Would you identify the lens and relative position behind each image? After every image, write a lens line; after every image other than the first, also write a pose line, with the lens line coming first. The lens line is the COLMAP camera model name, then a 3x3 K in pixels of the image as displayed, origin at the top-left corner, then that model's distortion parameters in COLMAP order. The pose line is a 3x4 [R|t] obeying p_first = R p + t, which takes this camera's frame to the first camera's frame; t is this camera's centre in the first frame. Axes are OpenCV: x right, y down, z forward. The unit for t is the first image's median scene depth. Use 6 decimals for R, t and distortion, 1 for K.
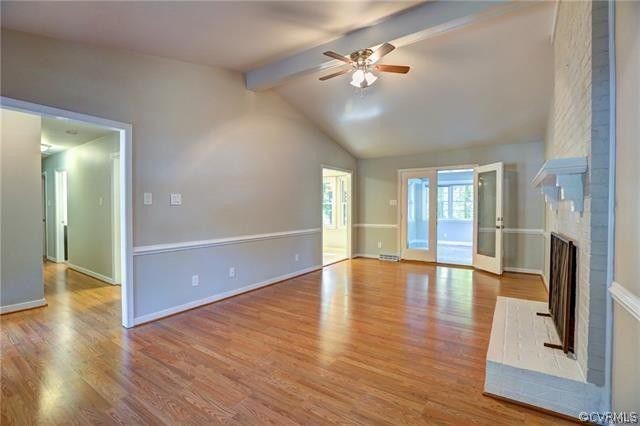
lens RADIAL K [[288.7, 0, 320.8], [0, 288.7, 212.5], [0, 0, 1]] dist [-0.024085, 0.000353]
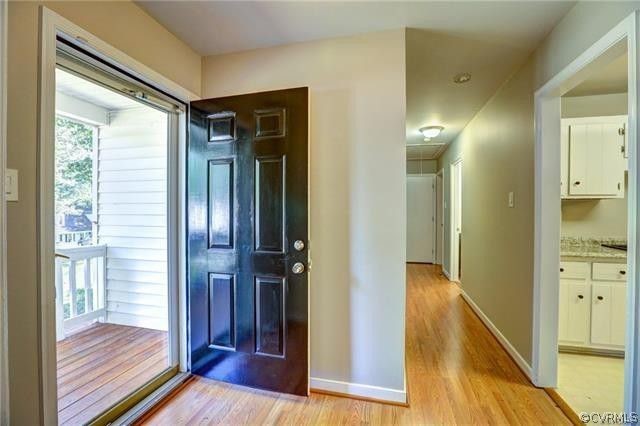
lens RADIAL K [[288.7, 0, 319.4], [0, 288.7, 213.2], [0, 0, 1]] dist [-0.024085, 0.000353]
pose [[0.353943, 0.004949, -0.935254, -0.334871], [-0.013557, 0.999908, 0.000161, -0.003470], [0.935169, 0.012622, 0.353978, 0.395103]]
